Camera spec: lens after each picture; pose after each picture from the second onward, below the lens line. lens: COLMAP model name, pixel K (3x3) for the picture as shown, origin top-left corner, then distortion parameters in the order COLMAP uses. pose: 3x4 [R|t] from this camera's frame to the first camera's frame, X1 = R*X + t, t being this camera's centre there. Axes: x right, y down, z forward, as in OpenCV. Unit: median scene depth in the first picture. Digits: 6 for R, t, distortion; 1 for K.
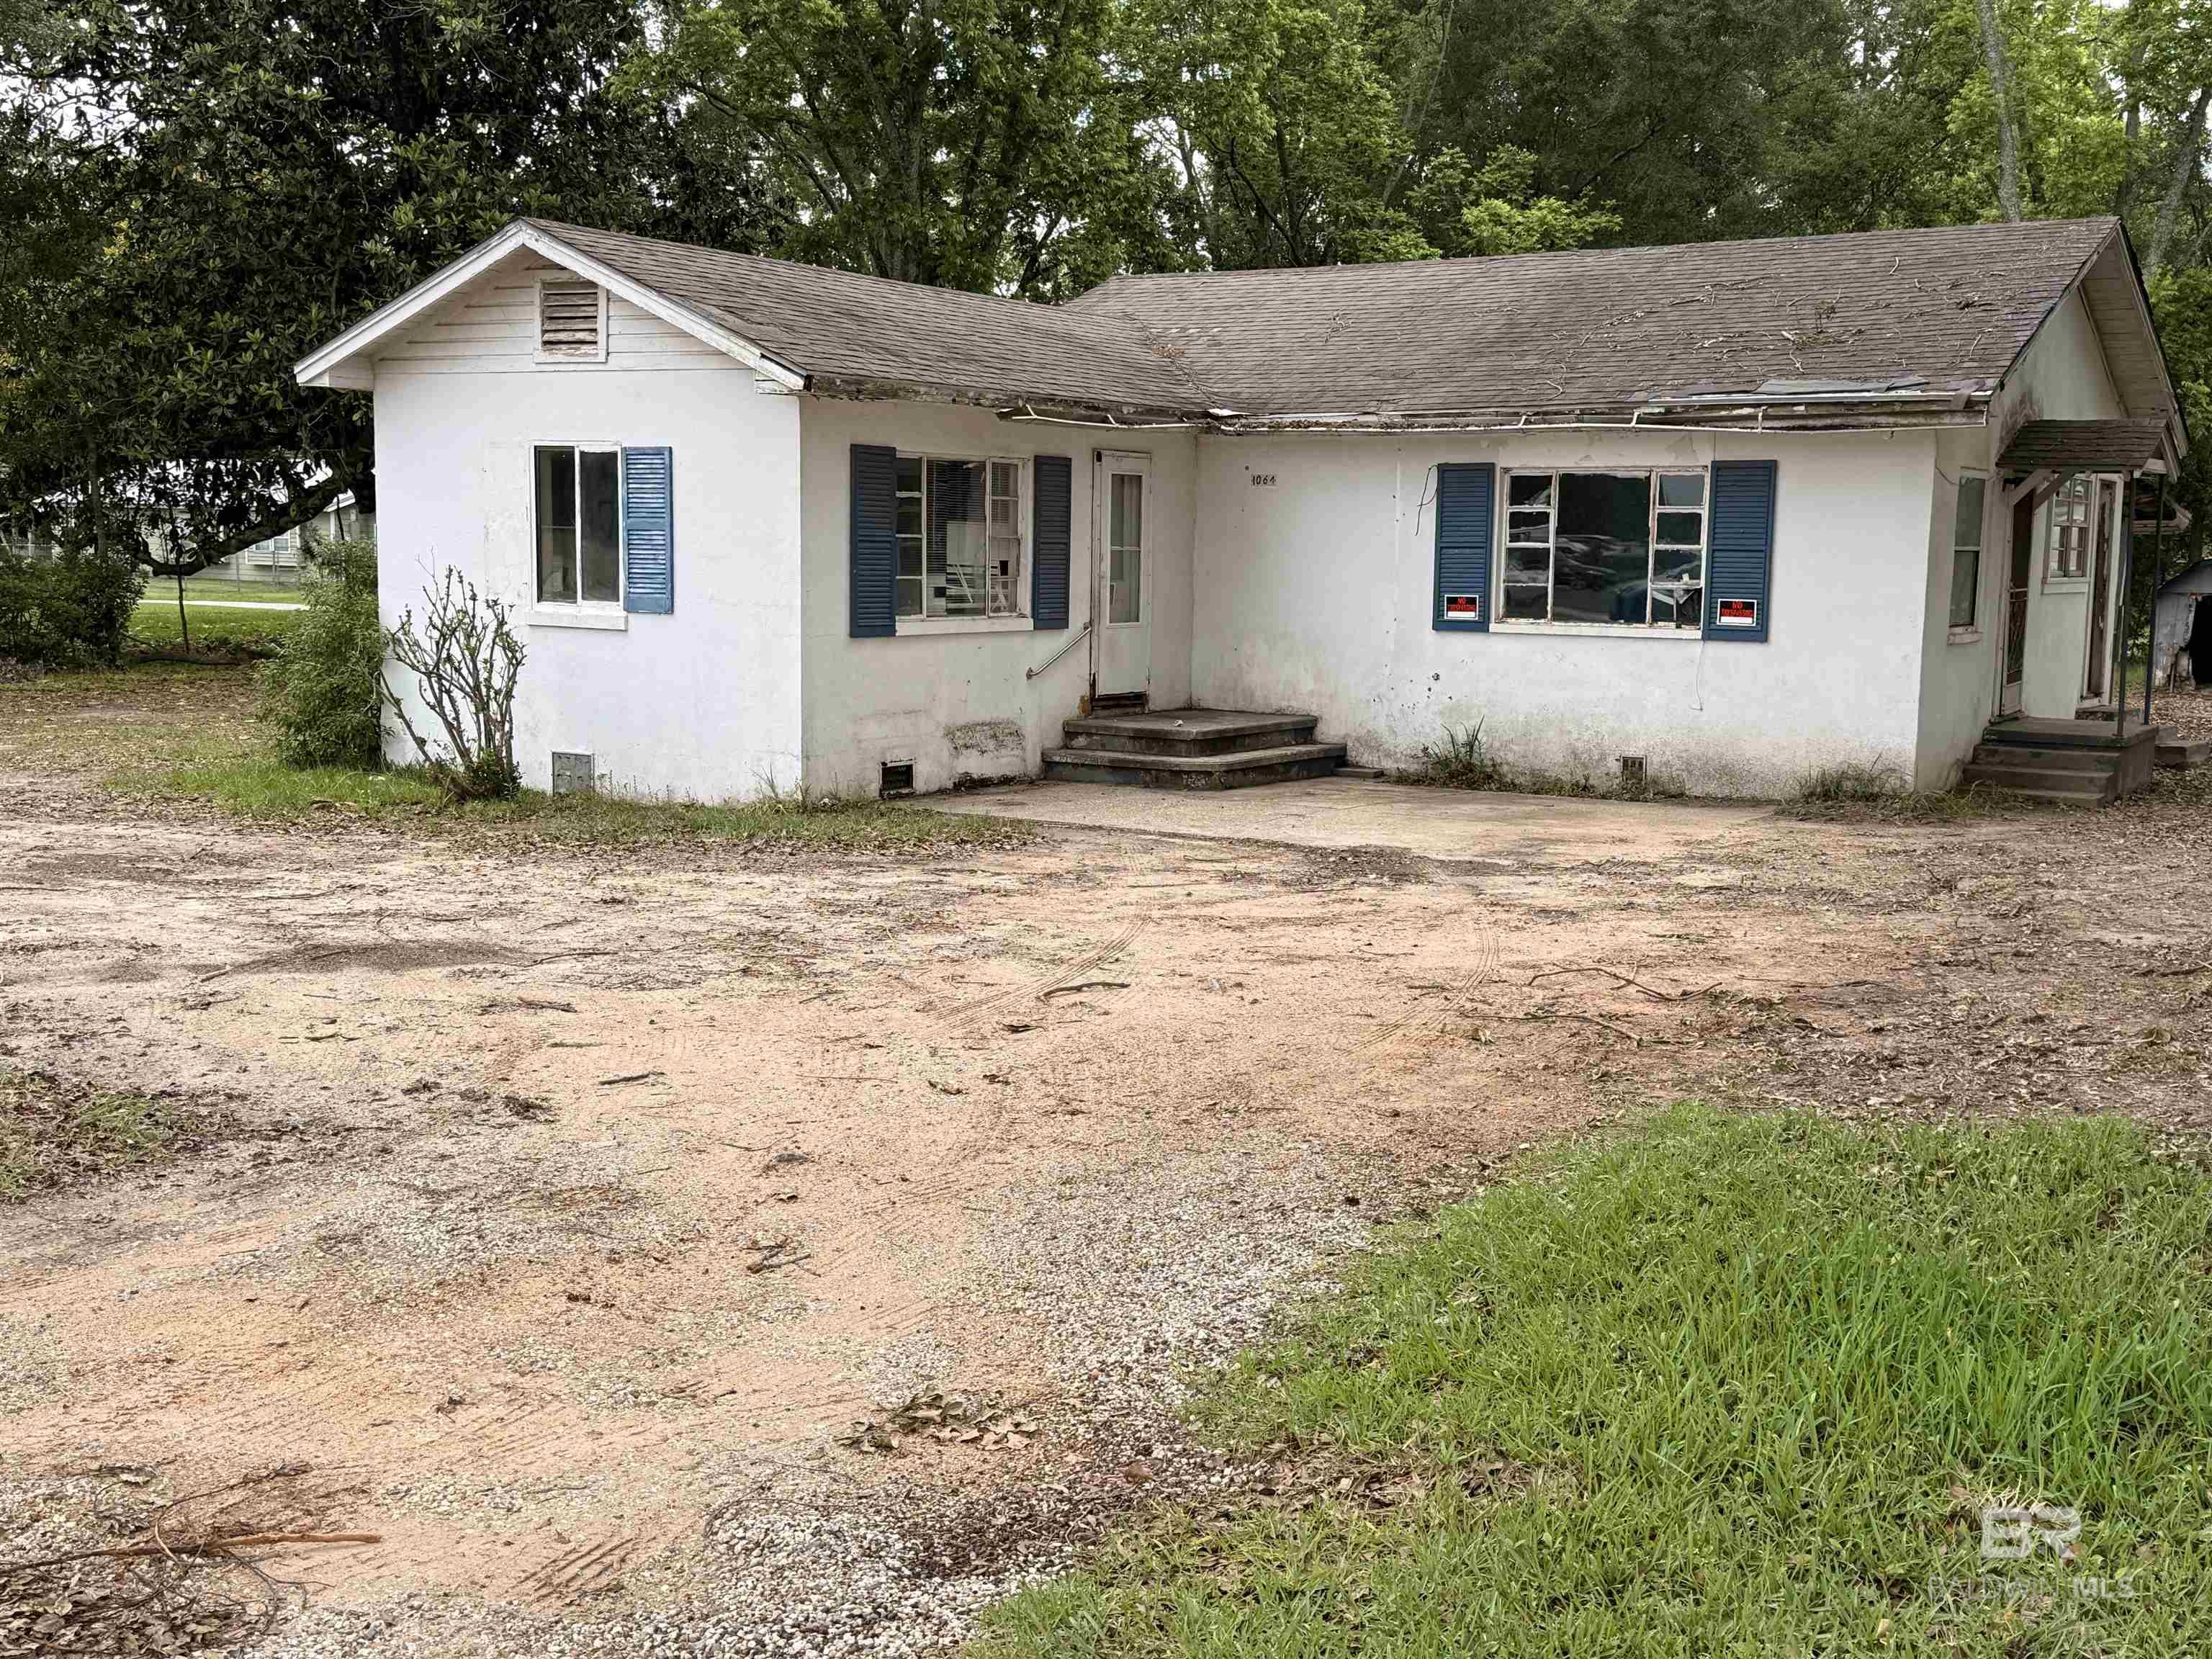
lens RADIAL K [[2460.5, 0, 1106.0], [0, 2460.5, 829.5], [0, 0, 1]] dist [0.160756, -0.321417]
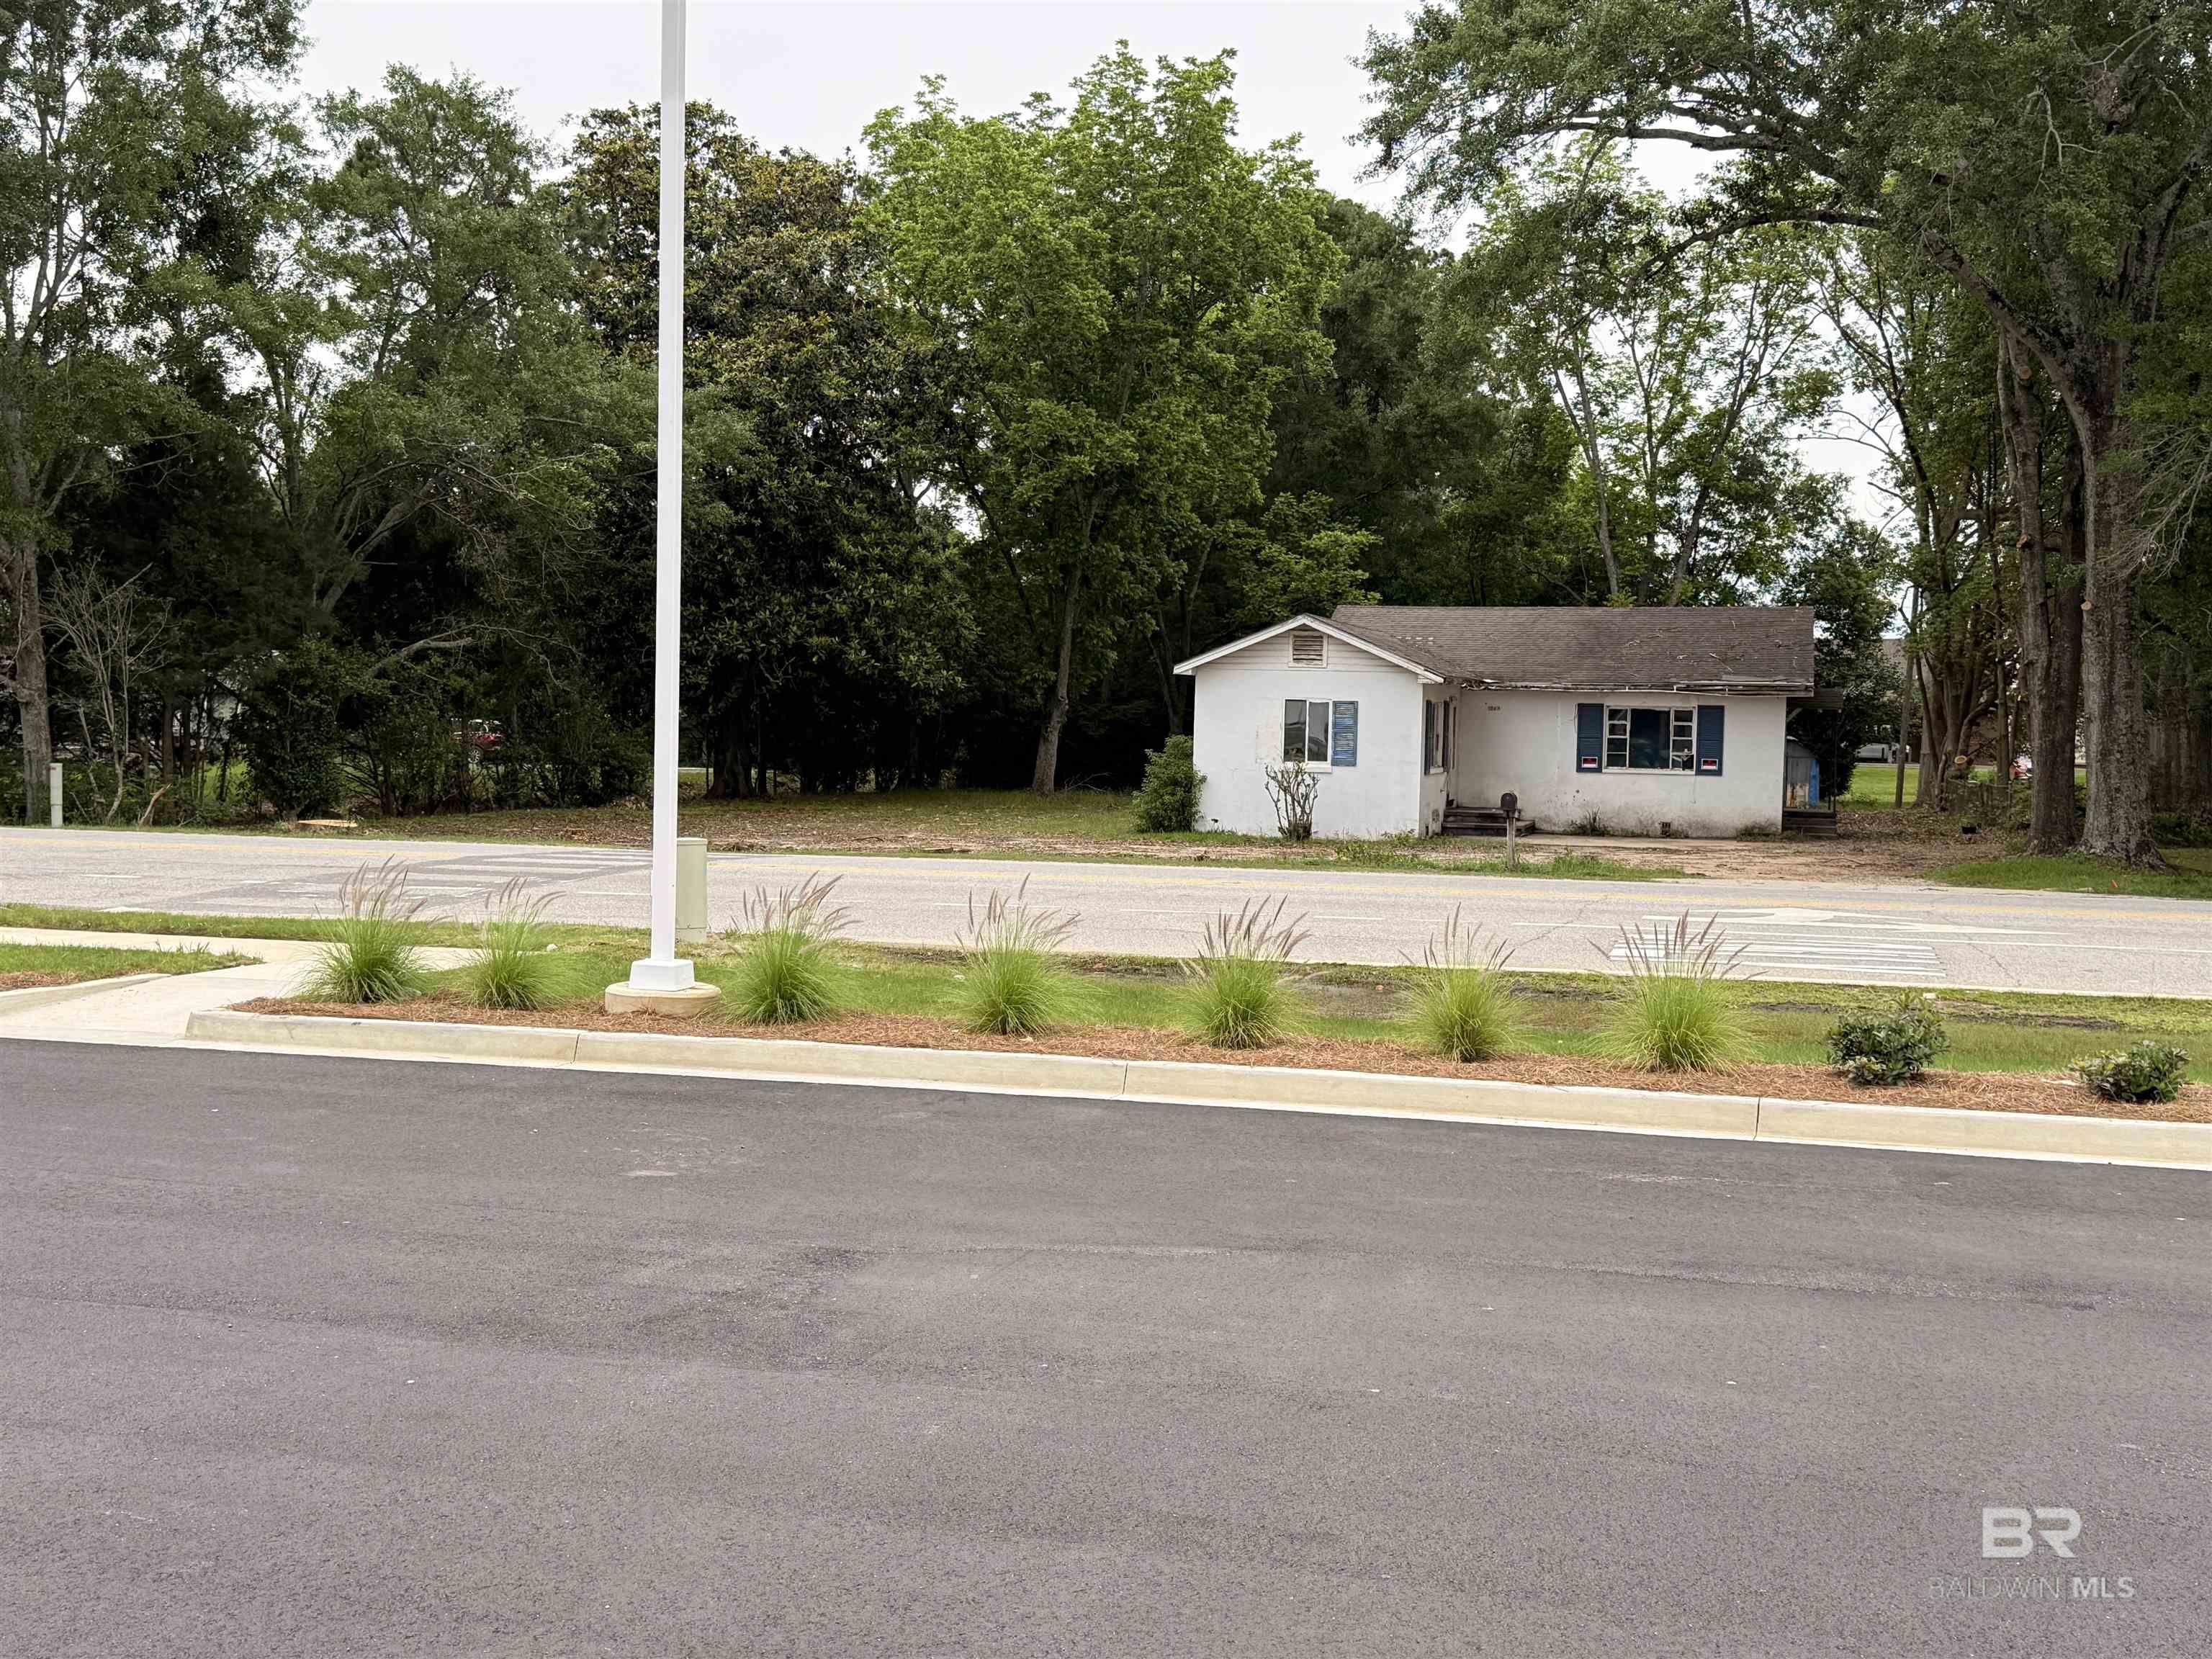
lens RADIAL K [[2460.5, 0, 1106.0], [0, 2460.5, 829.5], [0, 0, 1]] dist [0.160756, -0.321417]
pose [[0.954540, -0.011298, 0.297870, -1.076242], [0.030518, 0.997735, -0.059952, 0.111047], [-0.296517, 0.066317, 0.952722, -1.213532]]
